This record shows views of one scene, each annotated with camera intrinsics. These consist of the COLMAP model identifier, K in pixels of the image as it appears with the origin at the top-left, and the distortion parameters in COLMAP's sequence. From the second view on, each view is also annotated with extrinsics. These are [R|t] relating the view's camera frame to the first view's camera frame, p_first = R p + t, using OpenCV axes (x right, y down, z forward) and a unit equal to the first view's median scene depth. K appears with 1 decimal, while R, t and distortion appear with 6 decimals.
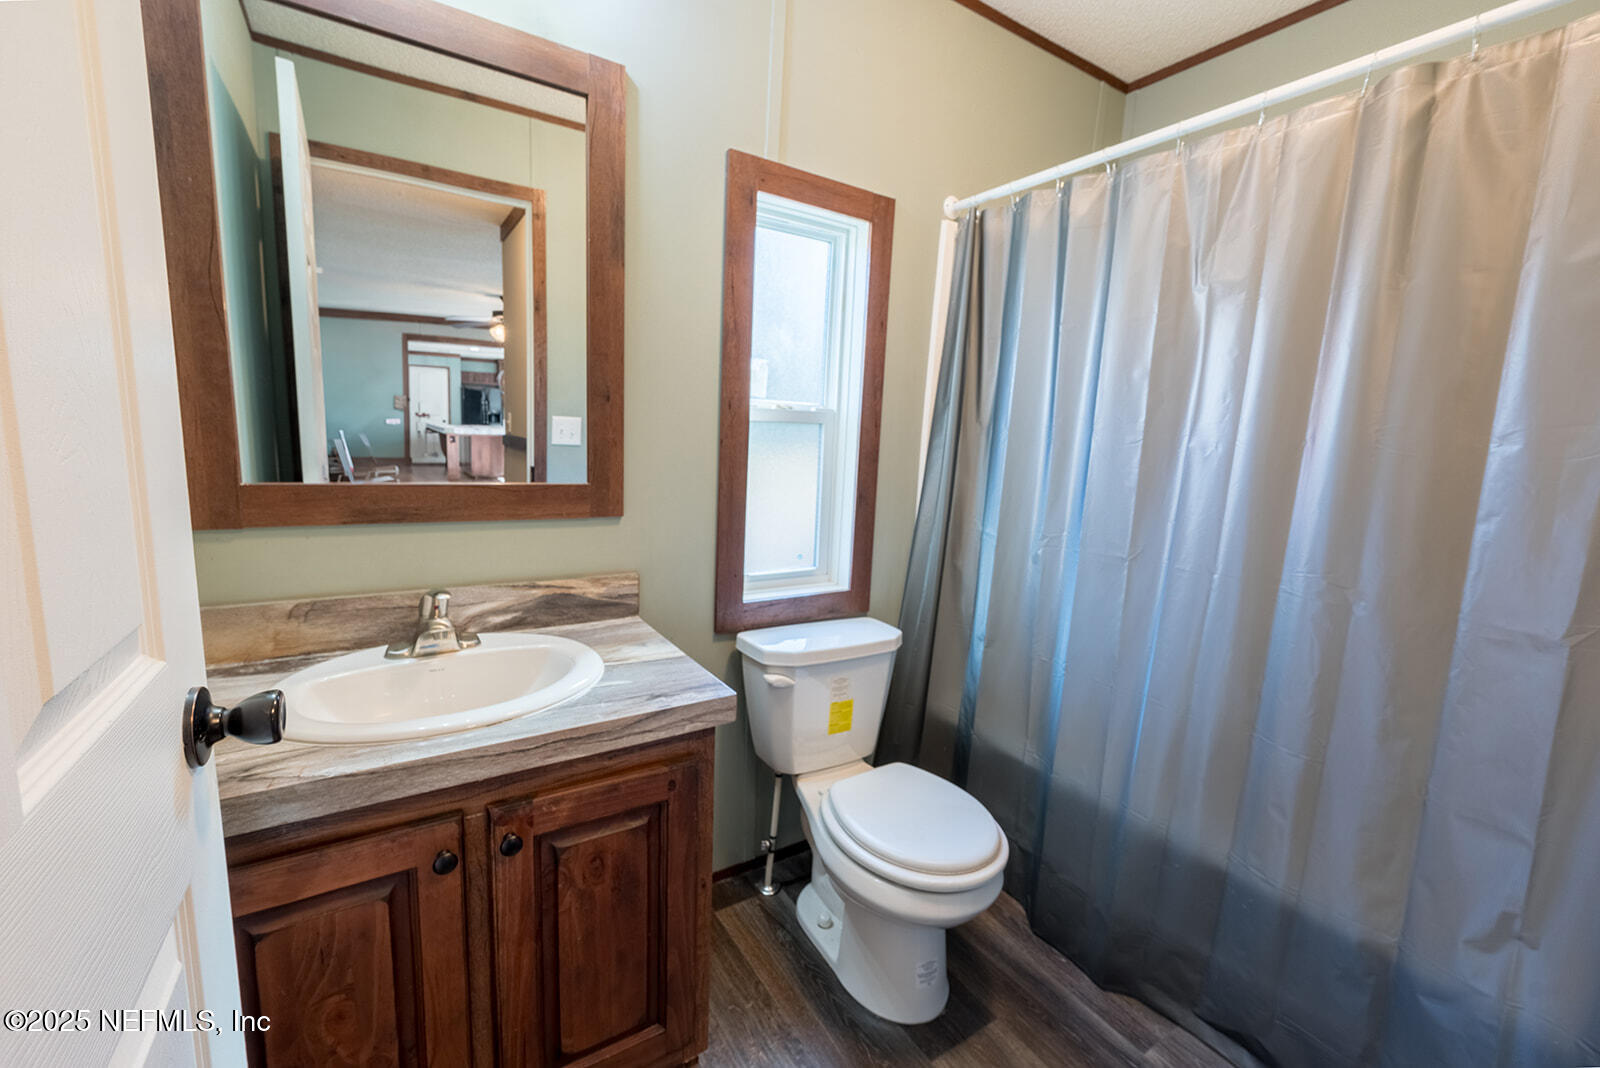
lens RADIAL K [[639.6, 0, 804.0], [0, 639.6, 538.7], [0, 0, 1]] dist [-0.000097, -0.000155]
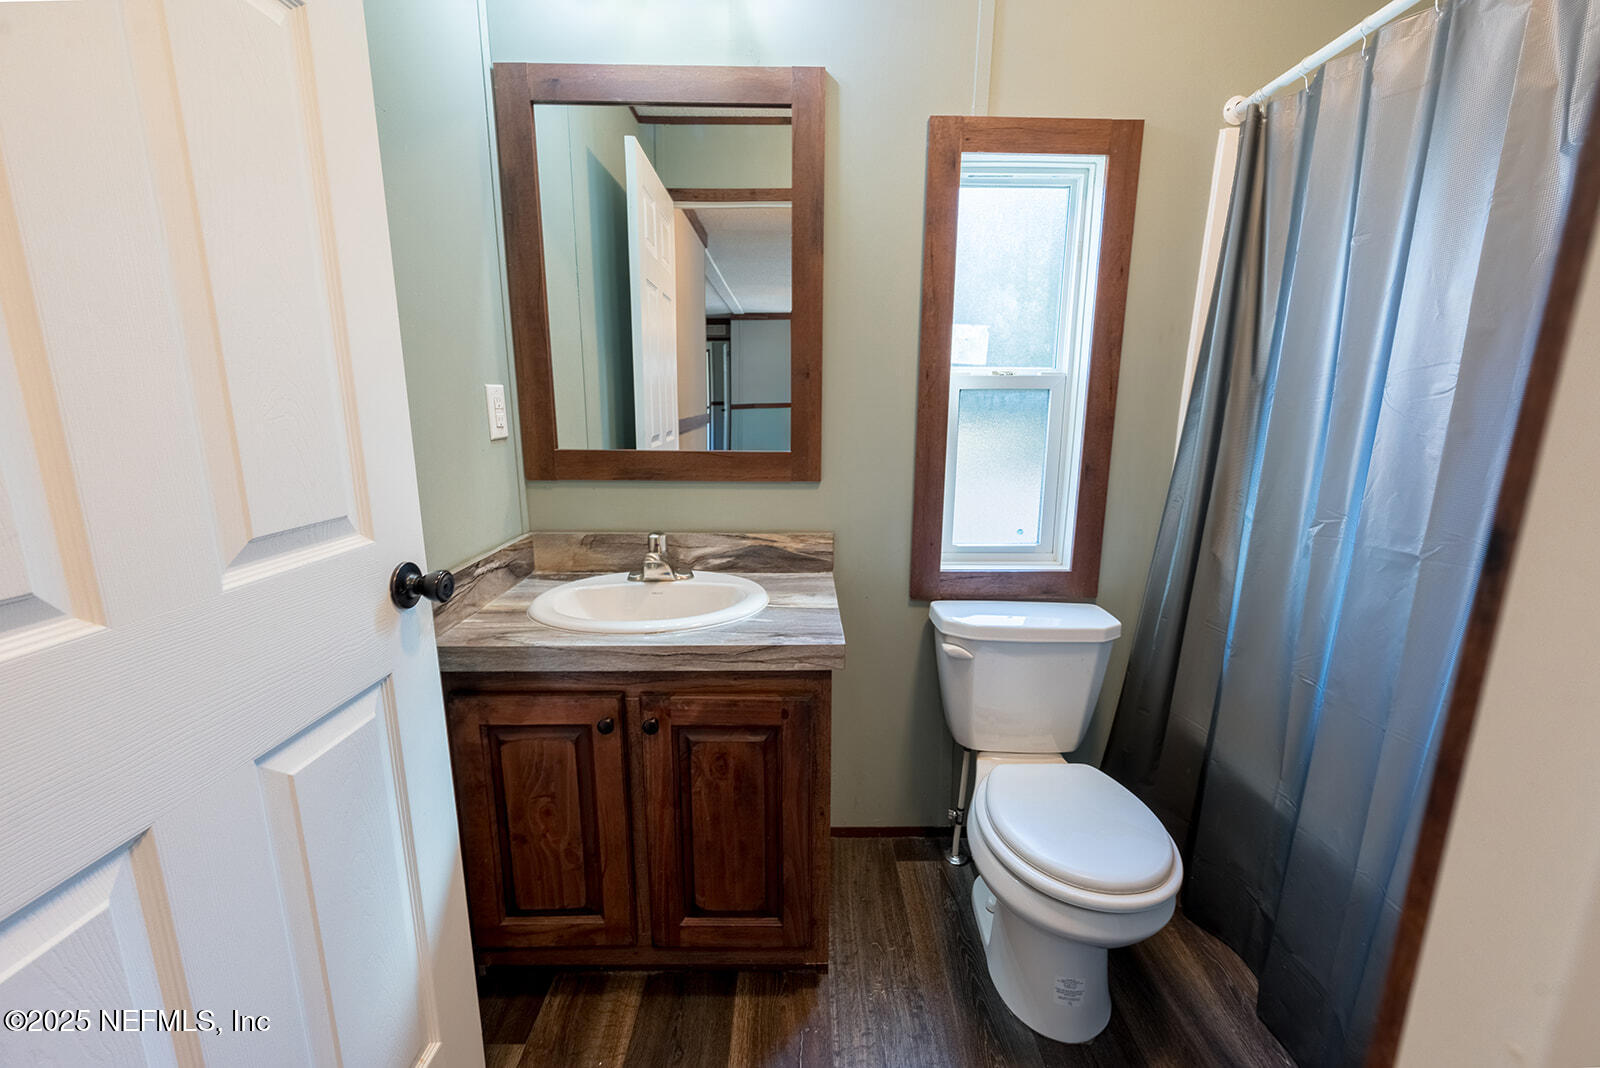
lens RADIAL K [[631.5, 0, 799.3], [0, 631.5, 536.4], [0, 0, 1]] dist [-0.000665, -0.000157]
pose [[0.855718, 0.069017, -0.512820, 0.281800], [-0.052998, 0.997543, 0.045818, 0.013464], [0.514722, -0.012029, 0.857273, 0.041273]]
